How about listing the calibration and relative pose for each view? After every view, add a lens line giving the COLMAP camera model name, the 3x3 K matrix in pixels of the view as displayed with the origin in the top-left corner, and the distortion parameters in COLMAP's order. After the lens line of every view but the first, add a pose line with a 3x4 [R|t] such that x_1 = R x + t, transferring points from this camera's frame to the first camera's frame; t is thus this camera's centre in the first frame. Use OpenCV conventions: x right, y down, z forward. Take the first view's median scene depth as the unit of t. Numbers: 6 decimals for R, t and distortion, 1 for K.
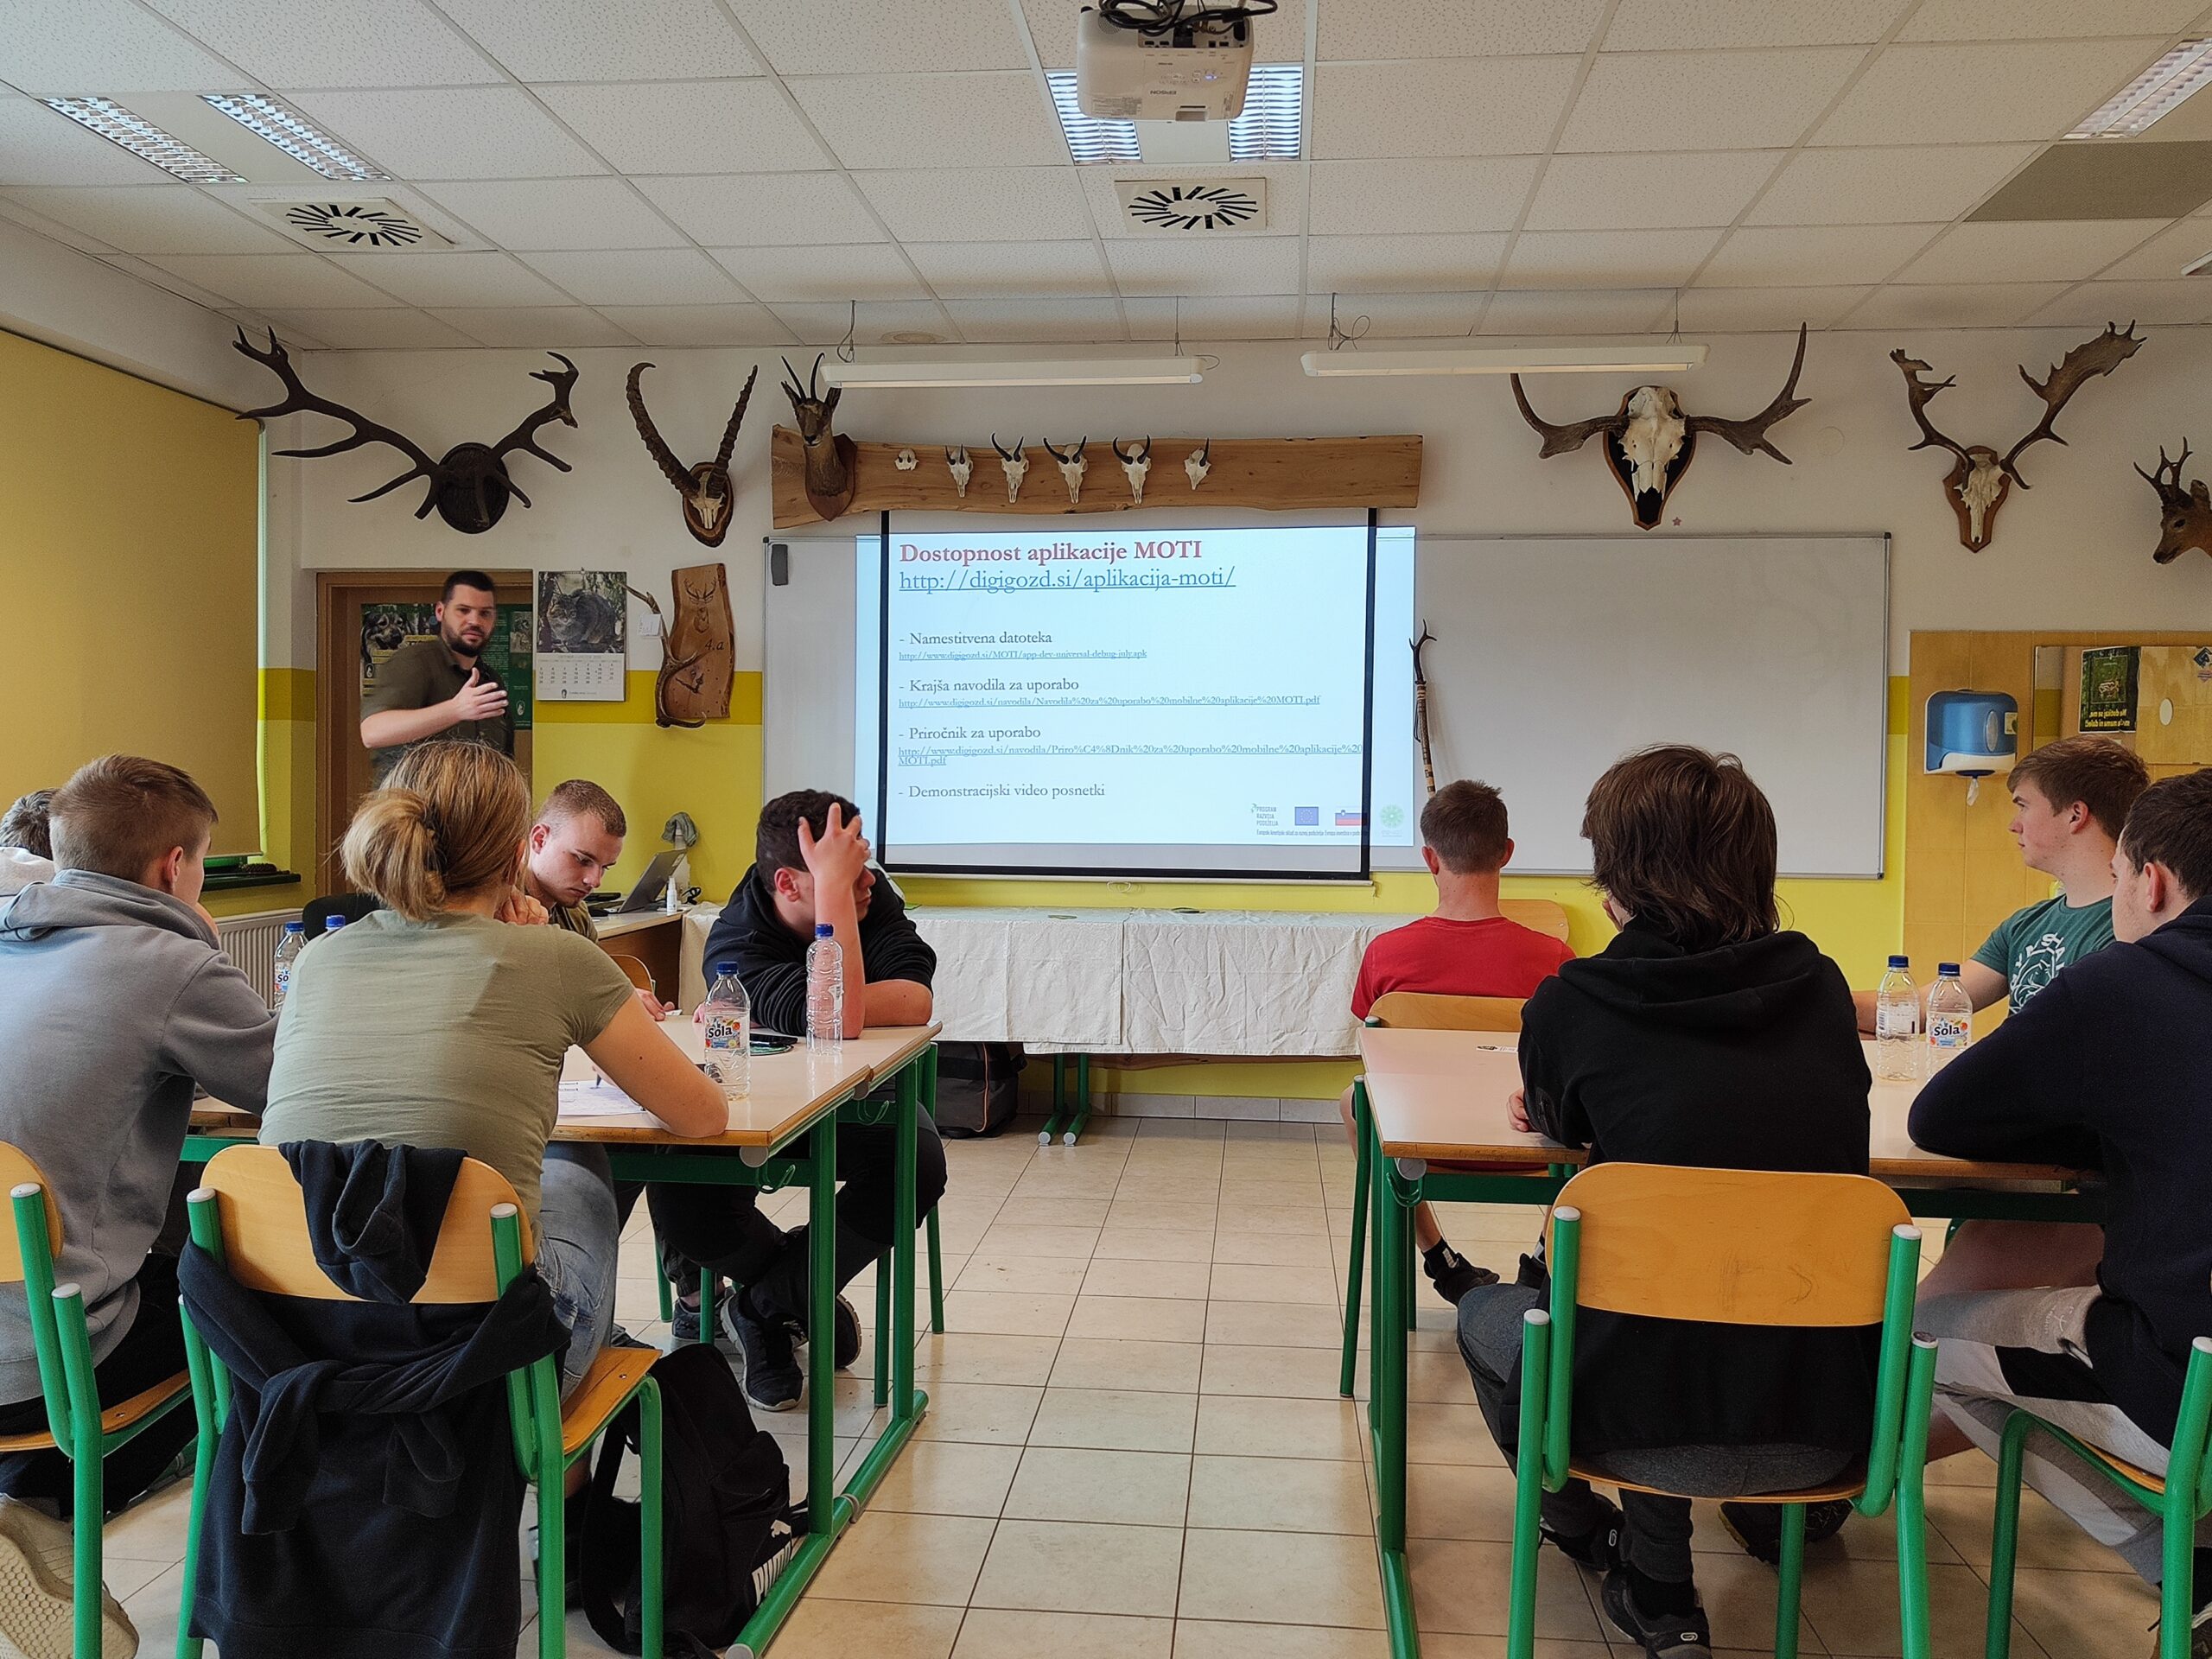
lens RADIAL K [[1712.7, 0, 1107.3], [0, 1712.7, 827.9], [0, 0, 1]] dist [0.005978, -0.004252]
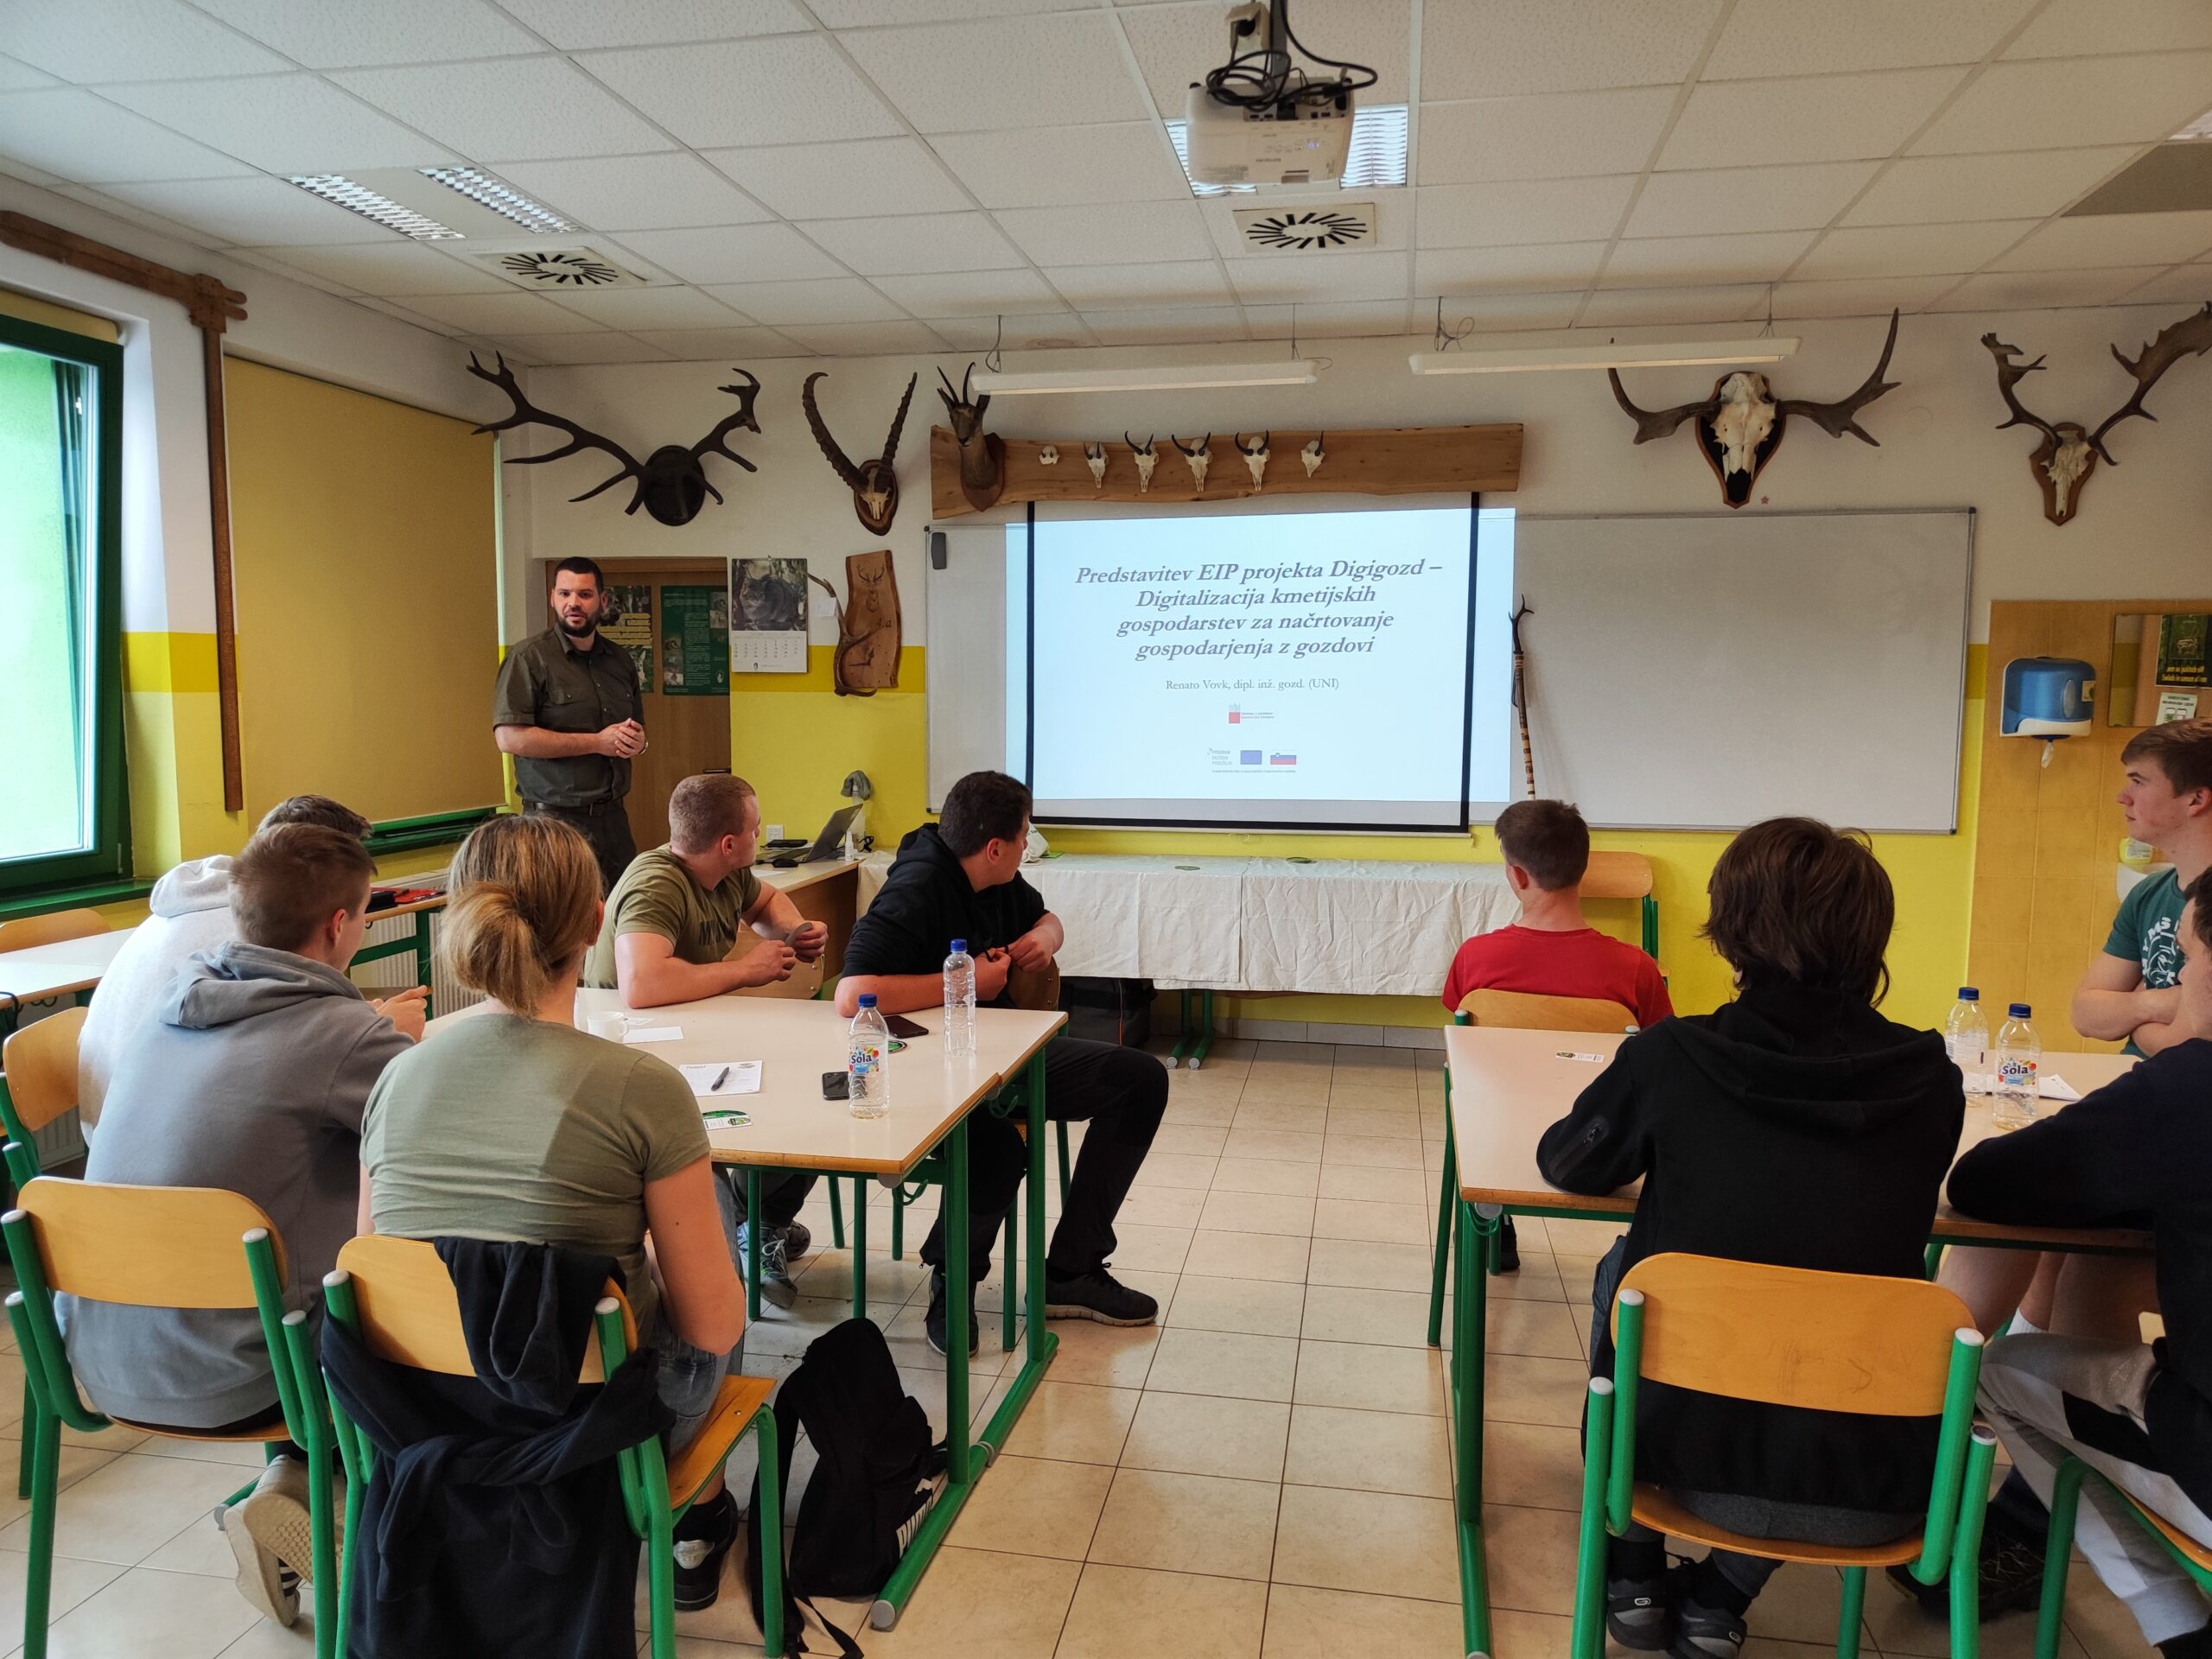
lens RADIAL K [[1490.4, 0, 1106.0], [0, 1490.4, 829.5], [0, 0, 1]] dist [0.003937, -0.000889]
pose [[0.995742, 0.002262, -0.092155, 0.009383], [0.004253, 0.997507, 0.070444, -0.041699], [0.092085, -0.070536, 0.993250, 0.024742]]
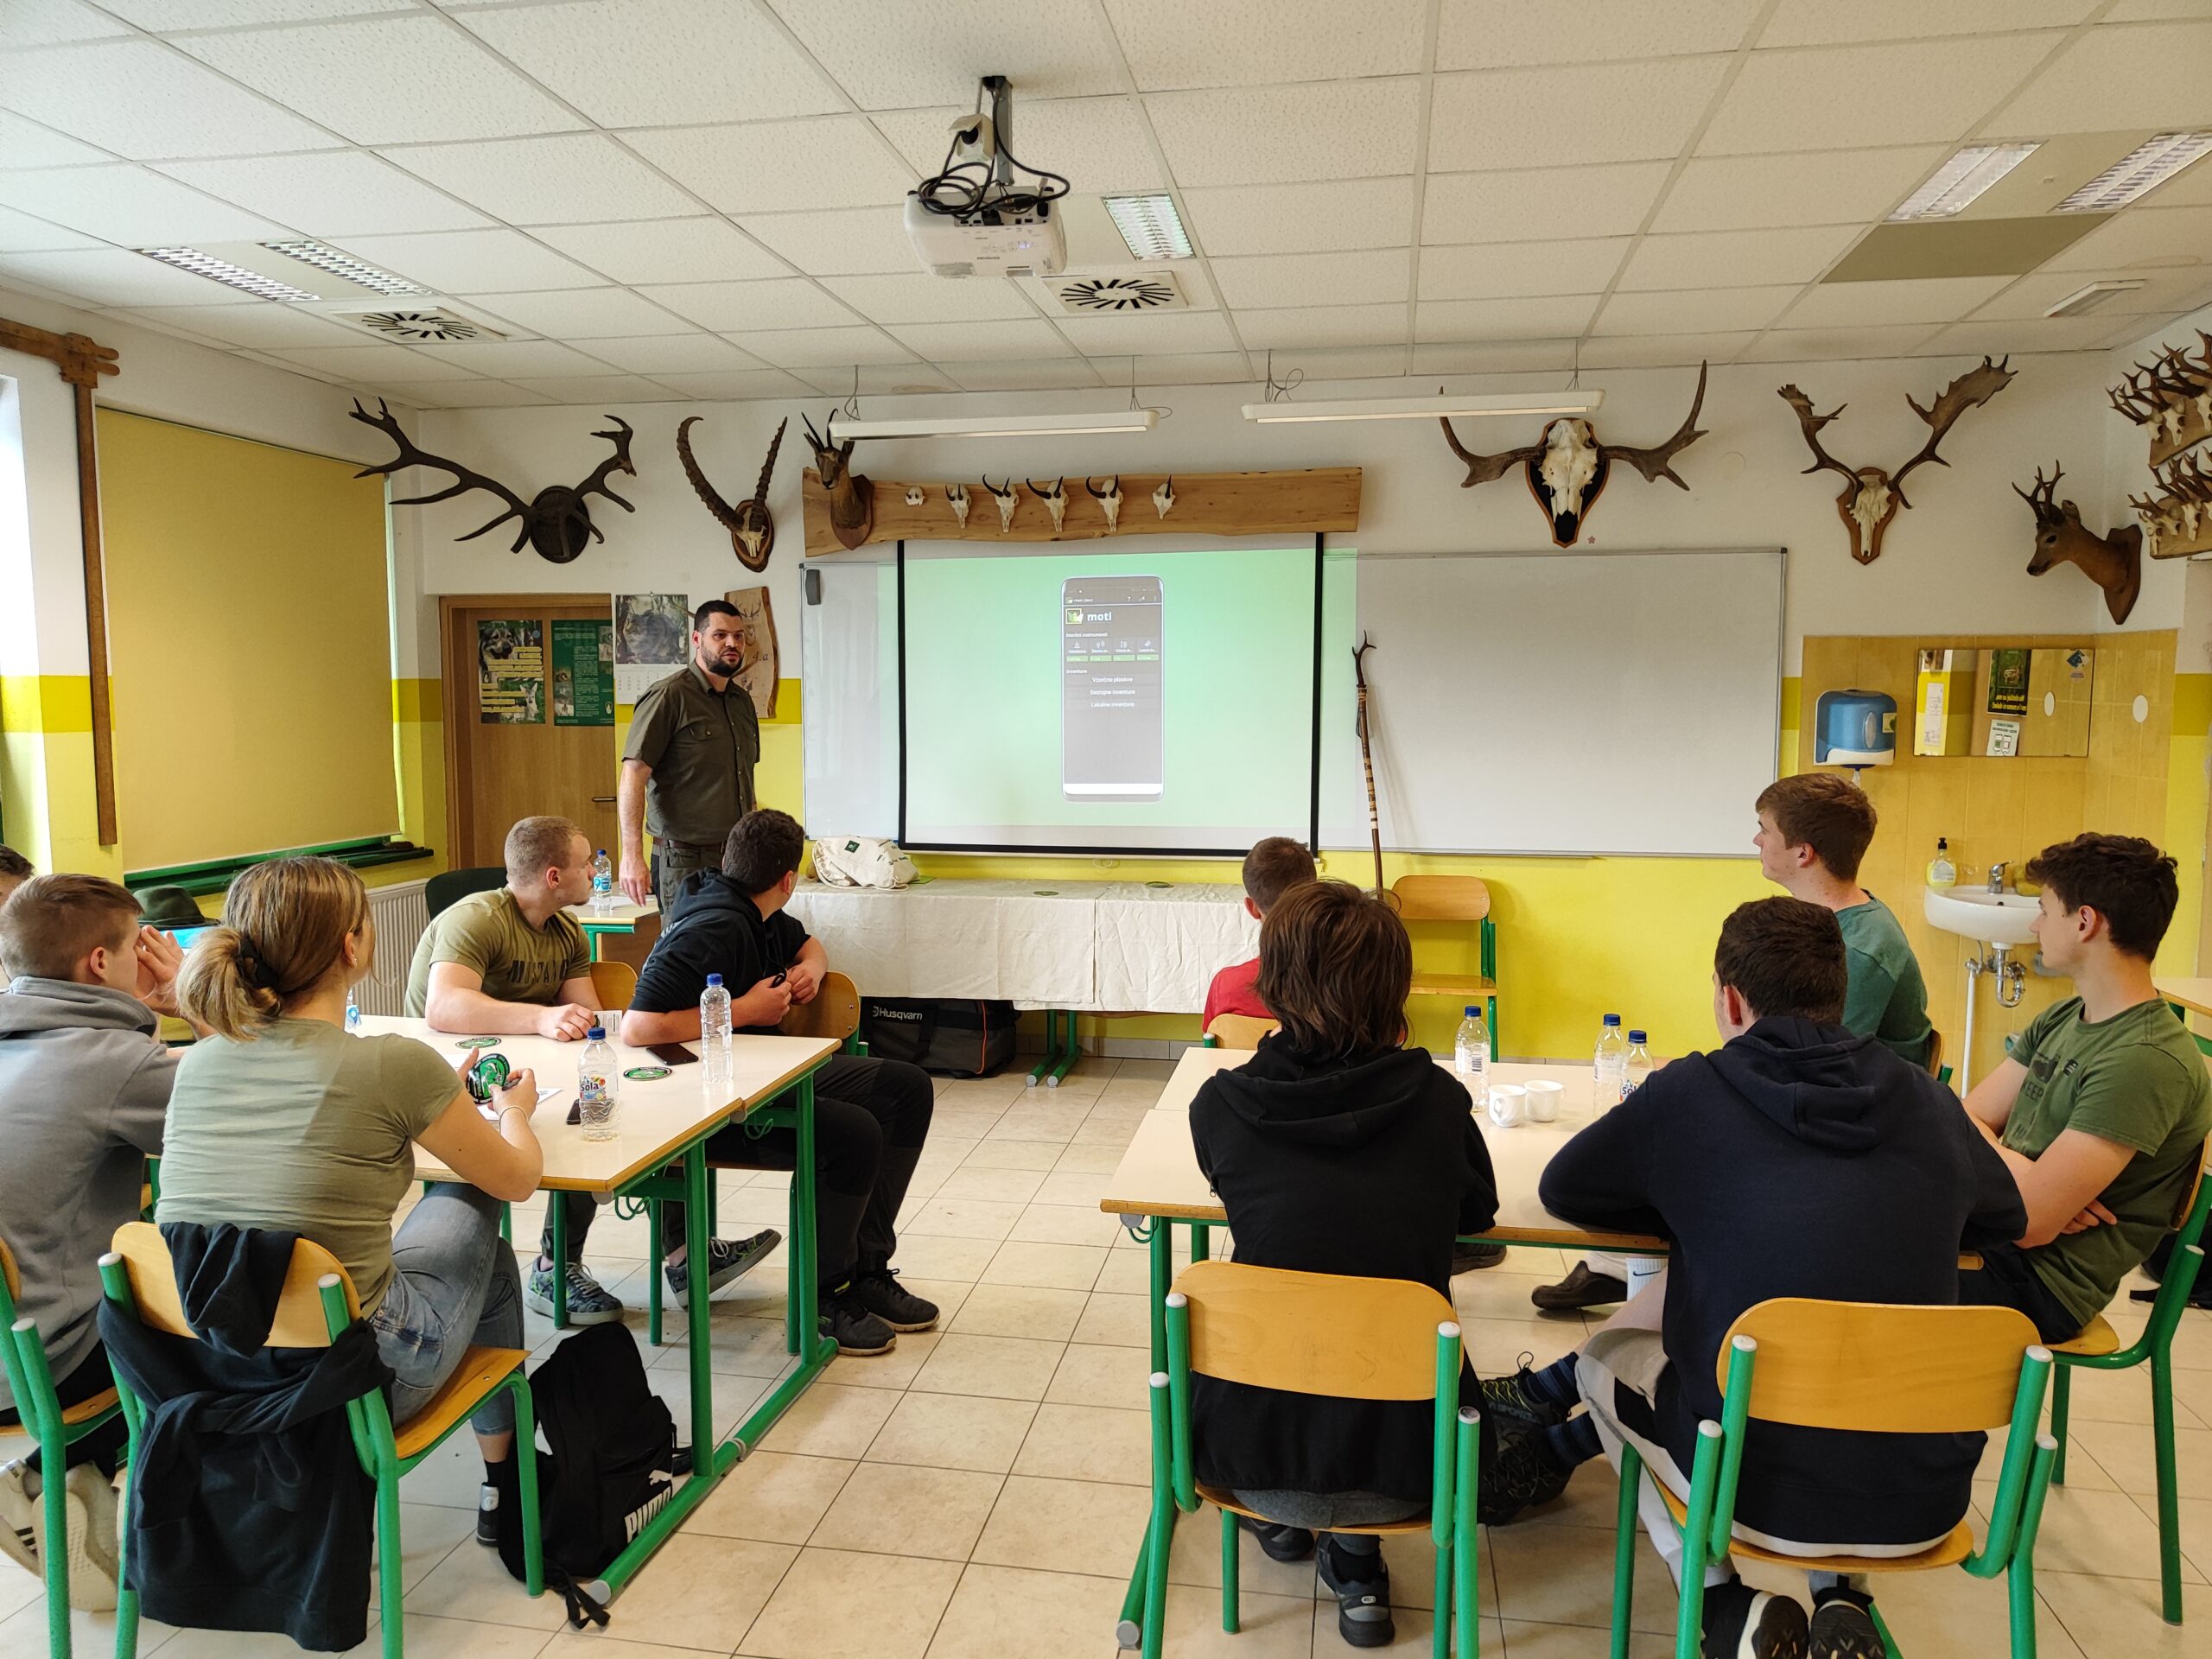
lens RADIAL K [[1493.7, 0, 1106.0], [0, 1493.7, 829.5], [0, 0, 1]] dist [0.005311, -0.002322]
pose [[0.996619, -0.002376, -0.082126, 0.097331], [0.007554, 0.997997, 0.062803, -0.054446], [0.081812, -0.063211, 0.994641, -0.009084]]
